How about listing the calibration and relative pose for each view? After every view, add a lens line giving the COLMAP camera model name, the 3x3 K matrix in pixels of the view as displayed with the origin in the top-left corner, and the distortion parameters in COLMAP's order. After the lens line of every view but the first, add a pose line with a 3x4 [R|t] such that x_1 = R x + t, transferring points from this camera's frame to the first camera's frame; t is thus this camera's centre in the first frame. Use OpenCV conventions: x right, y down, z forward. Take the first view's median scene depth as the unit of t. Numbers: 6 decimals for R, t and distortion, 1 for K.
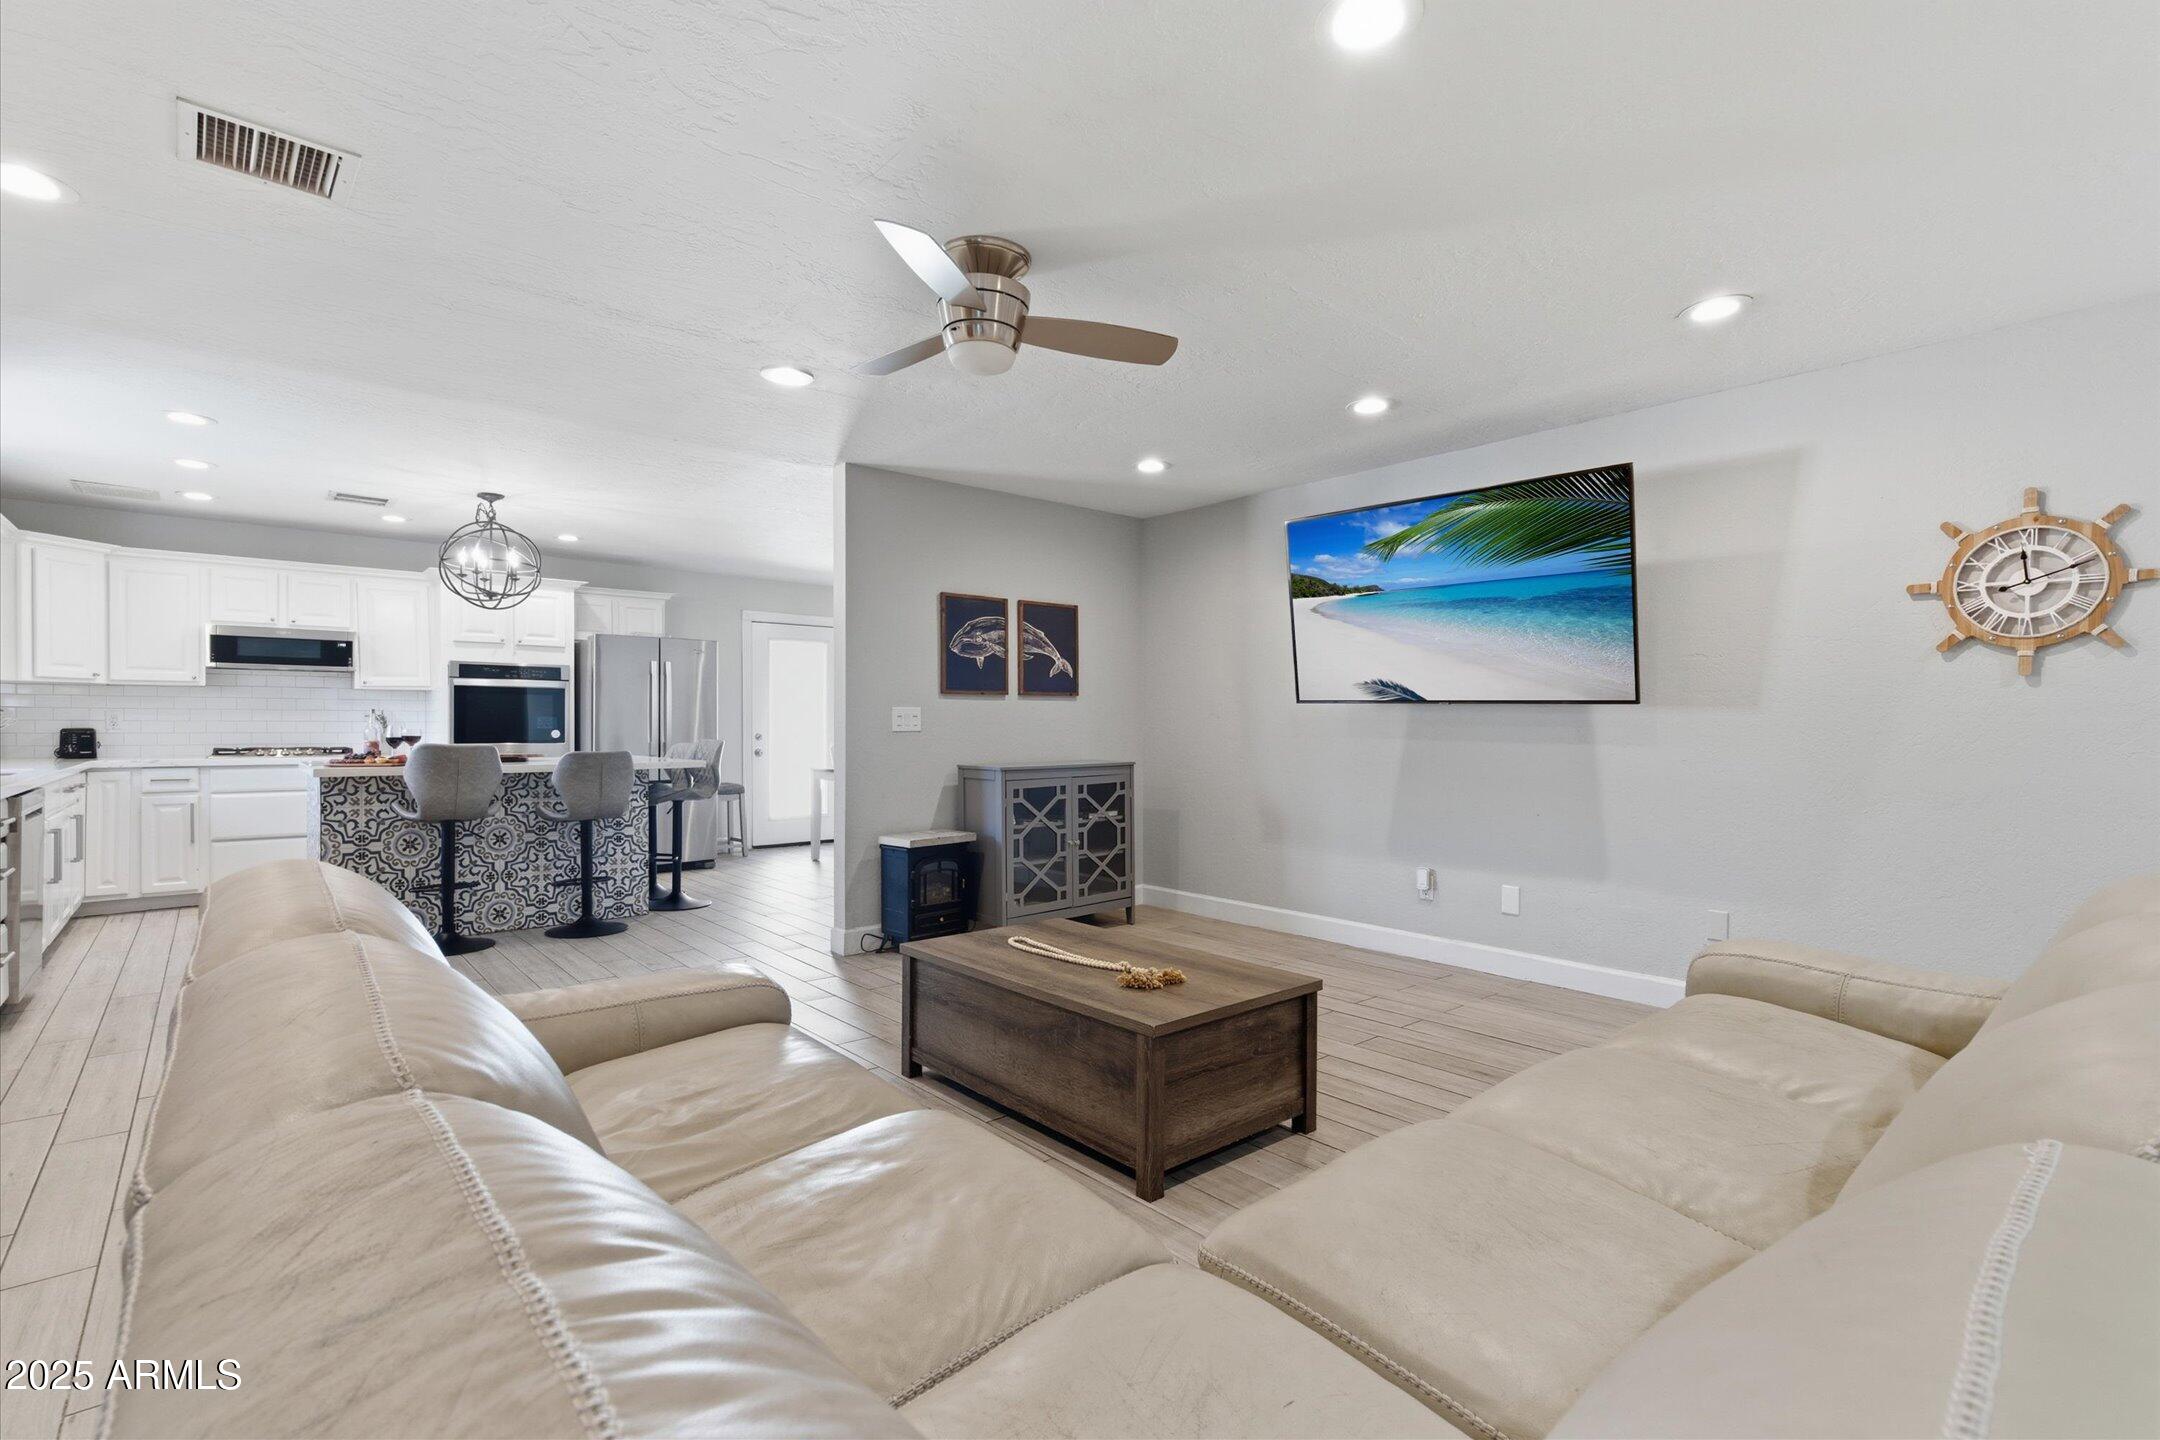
lens RADIAL K [[984.2, 0, 1076.0], [0, 984.2, 725.9], [0, 0, 1]] dist [0.006141, -0.002344]
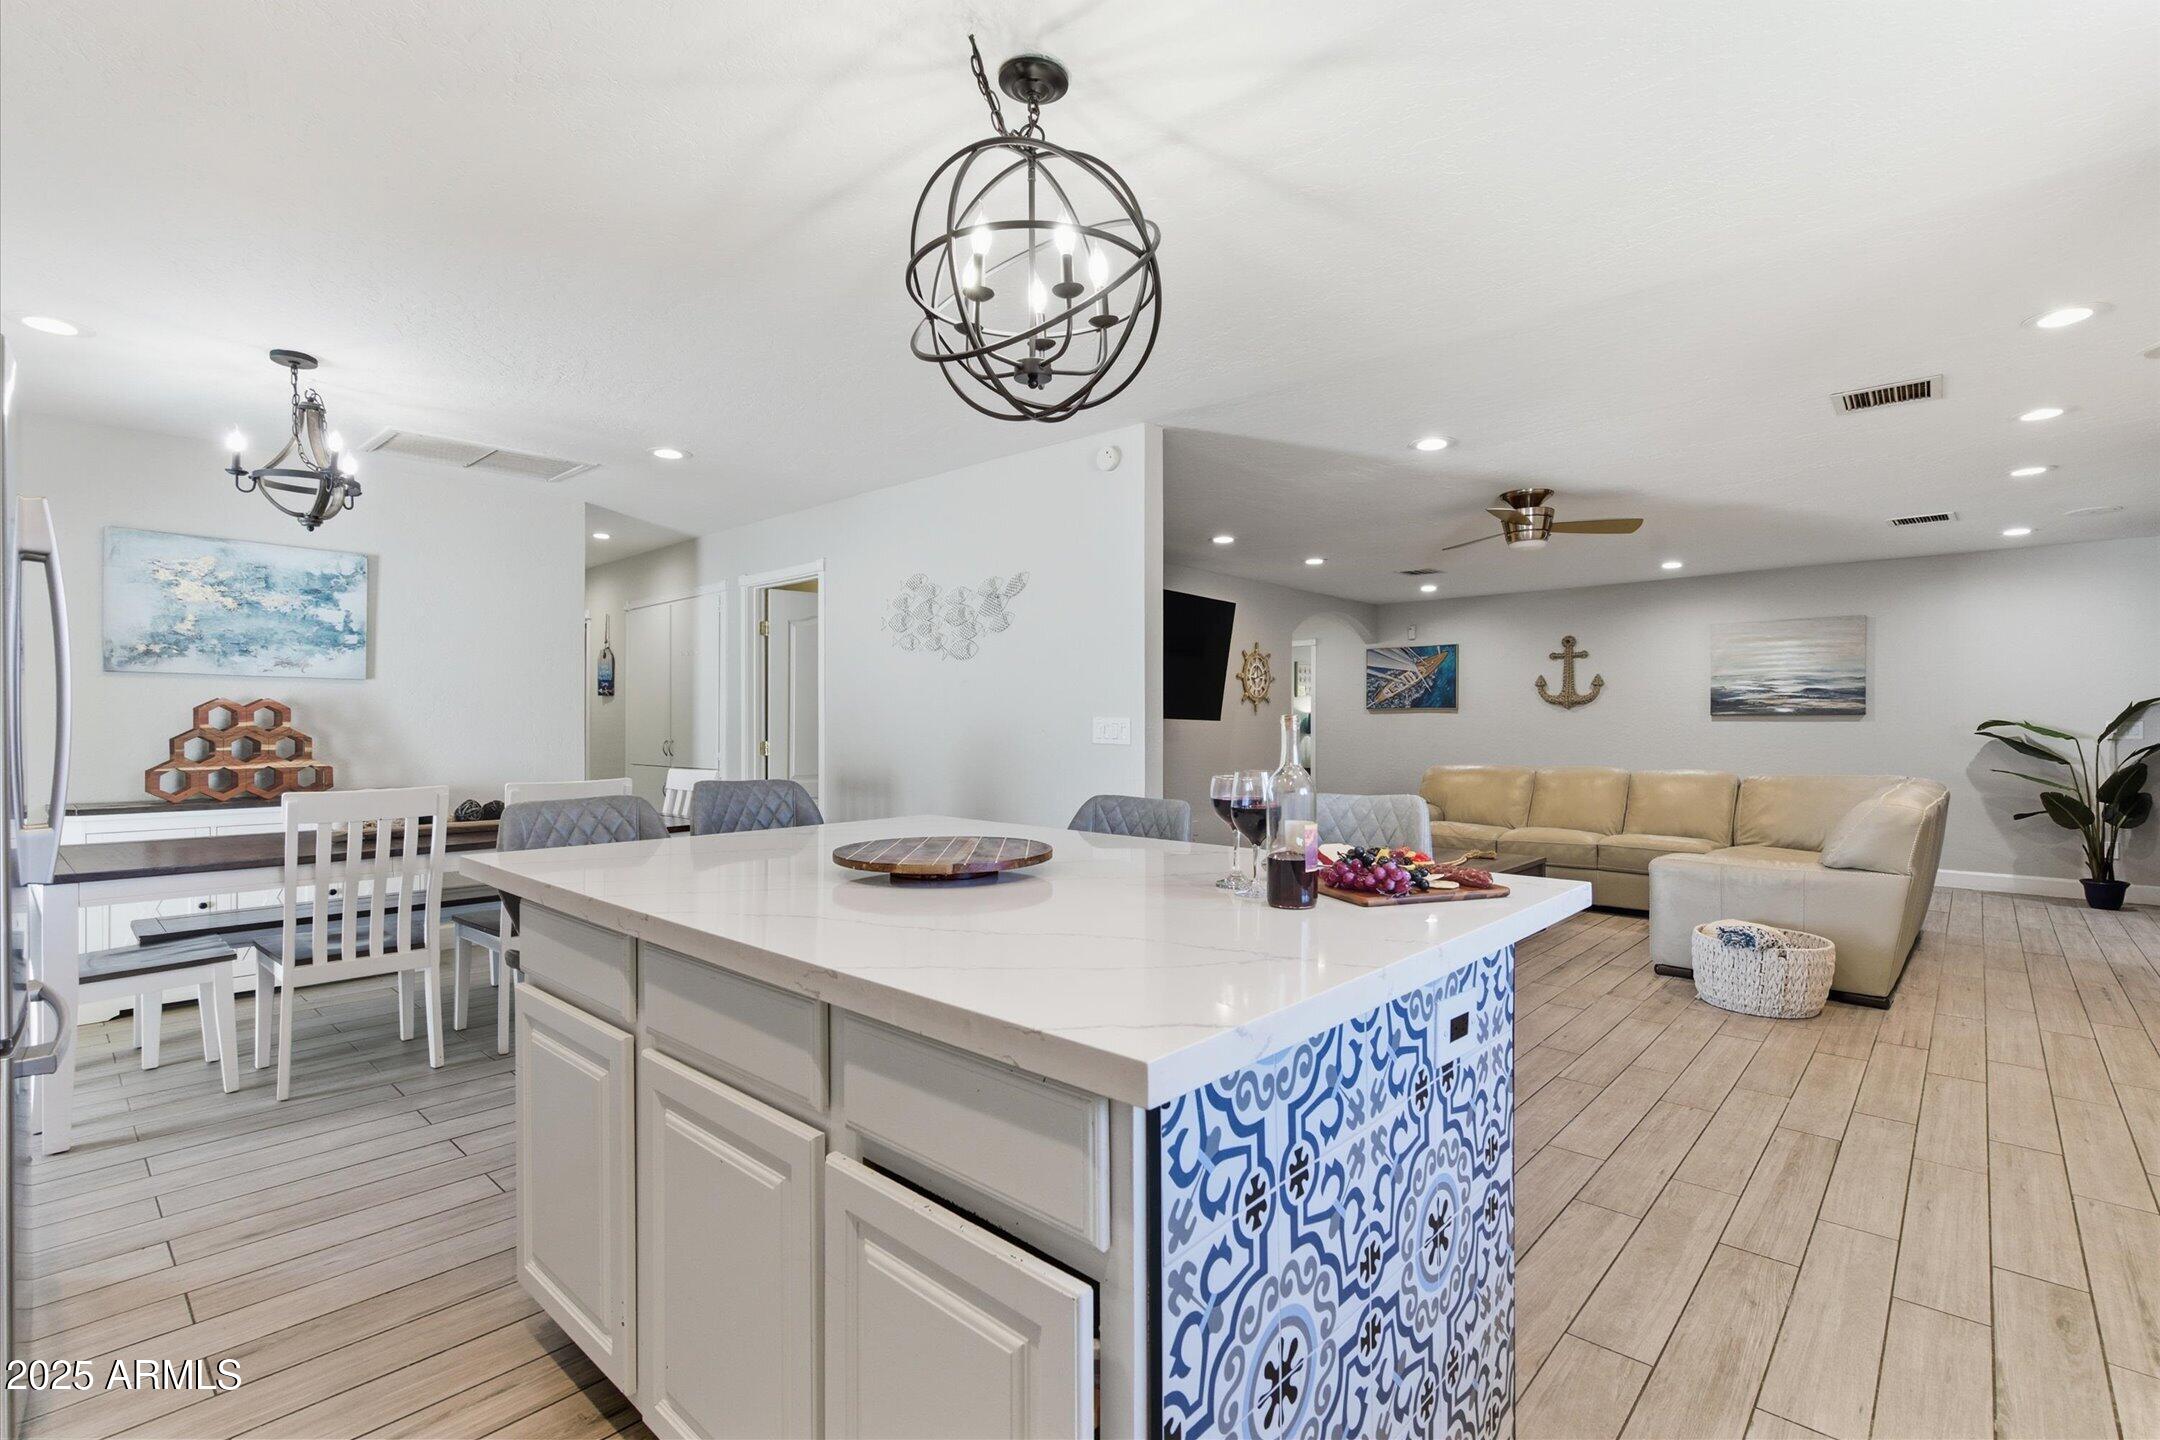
lens RADIAL K [[984.2, 0, 1070.0], [0, 984.2, 727.3], [0, 0, 1]] dist [0.006141, -0.002344]
pose [[-0.116153, -0.004771, 0.993220, -1.540205], [0.000808, 0.999988, 0.004898, -0.021765], [-0.993231, 0.001371, -0.116147, 1.709213]]
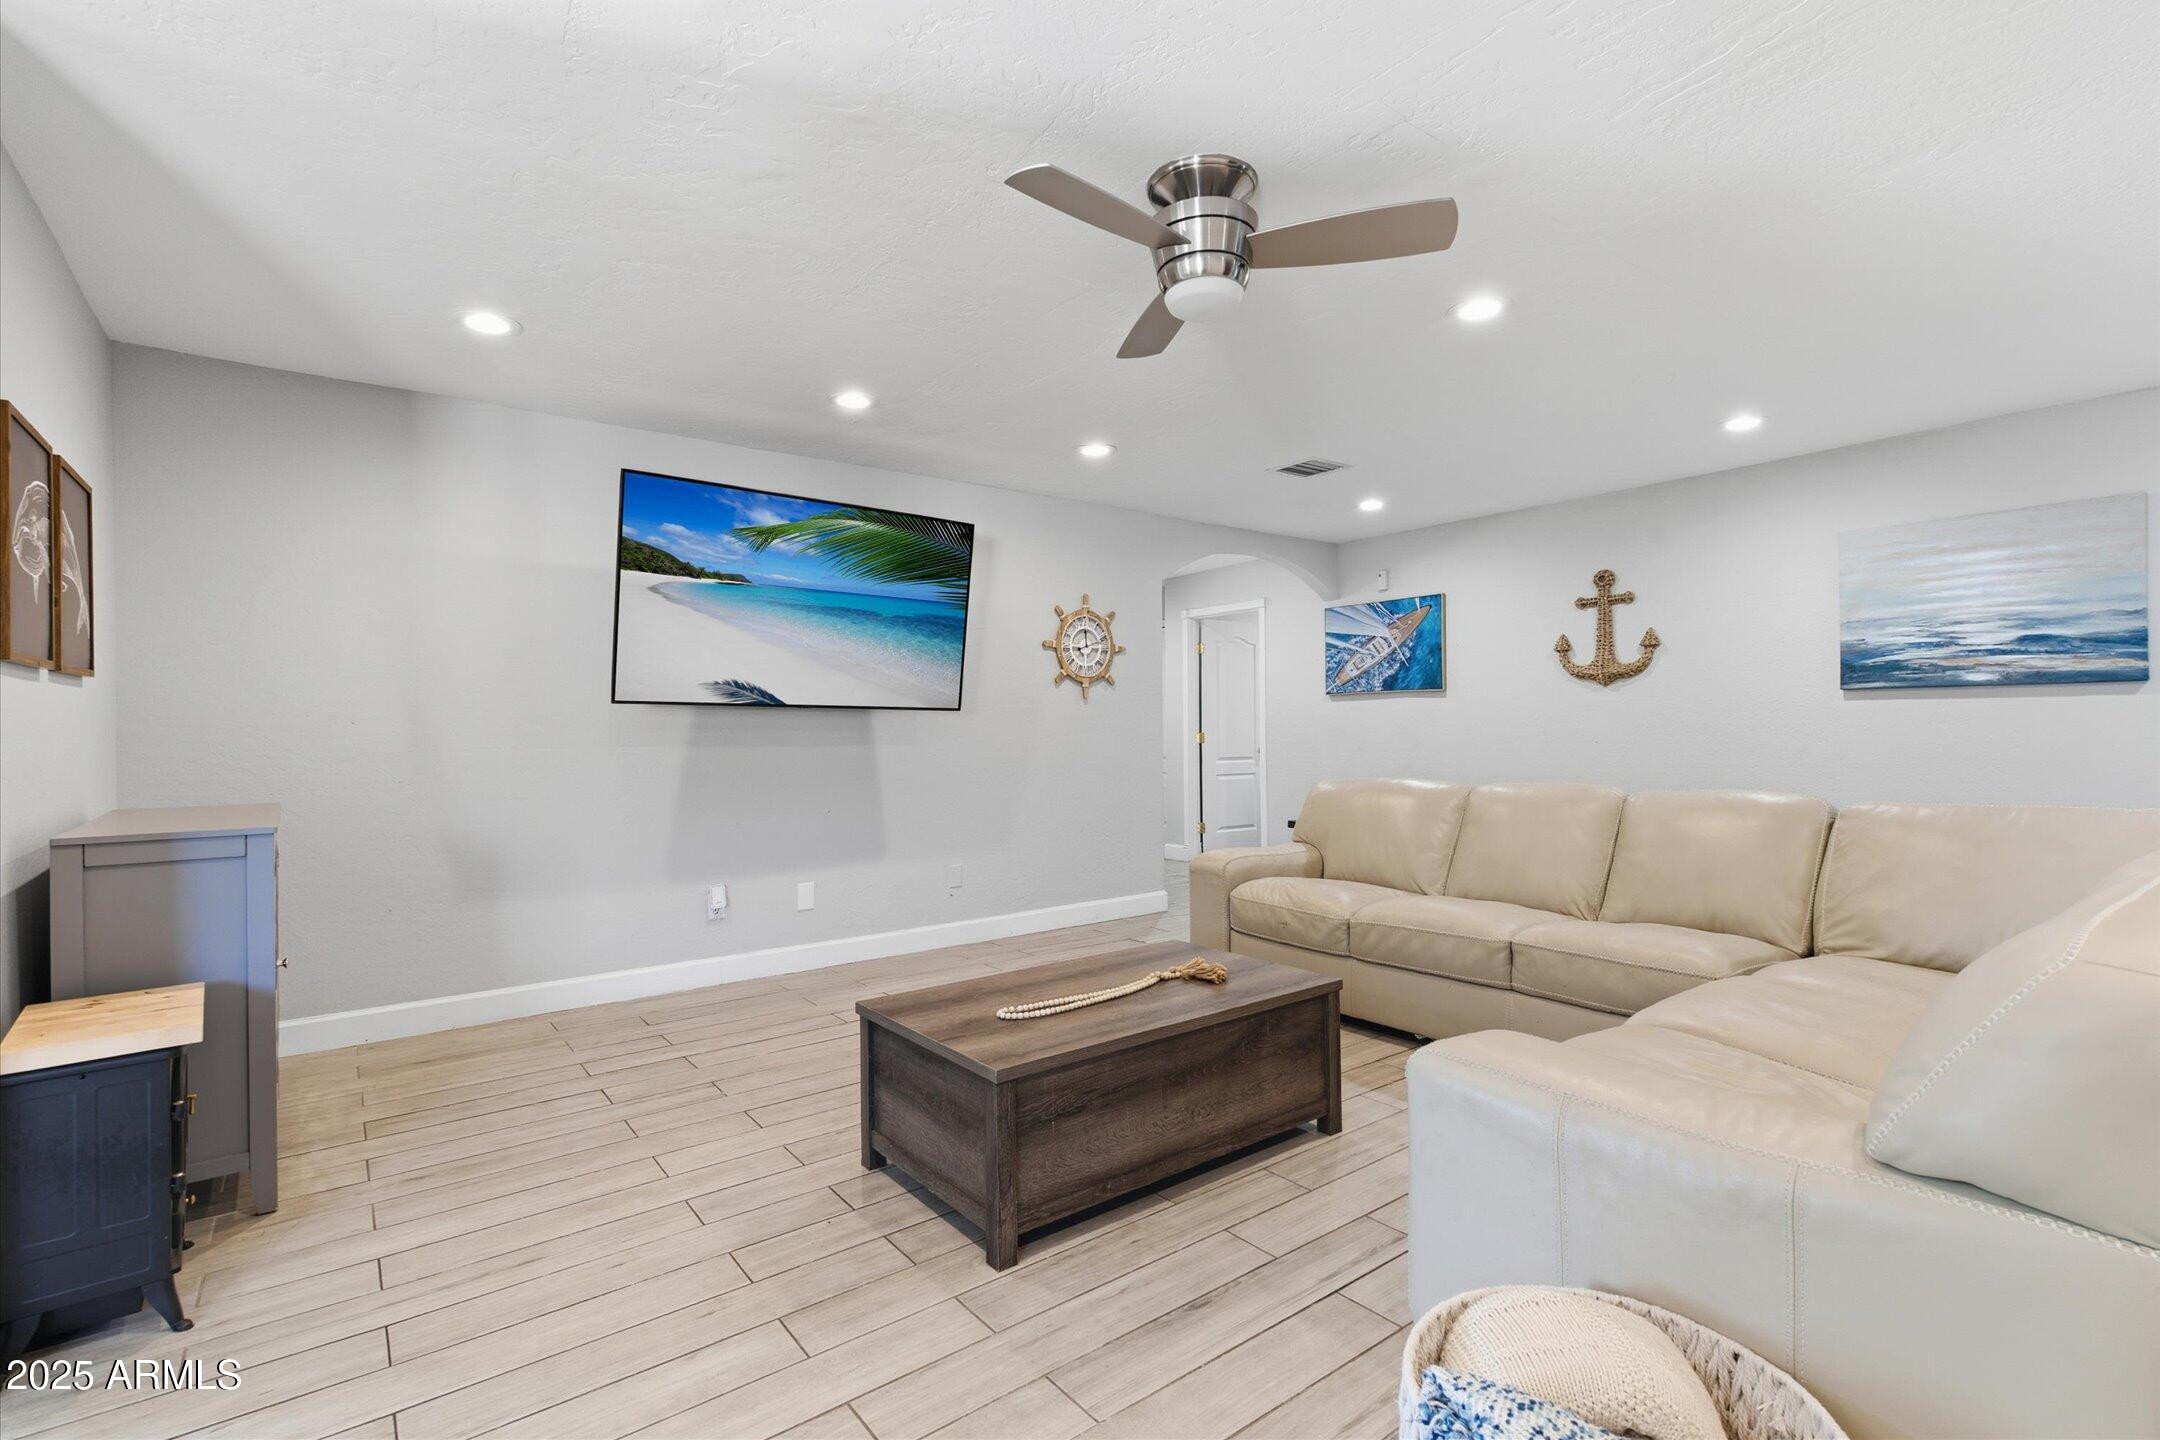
lens RADIAL K [[984.2, 0, 1070.8], [0, 984.2, 733.3], [0, 0, 1]] dist [0.006141, -0.002344]
pose [[0.058040, -0.008672, 0.998277, -0.775421], [0.013326, 0.999880, 0.007911, -0.002021], [-0.998225, 0.012844, 0.058149, 0.870557]]
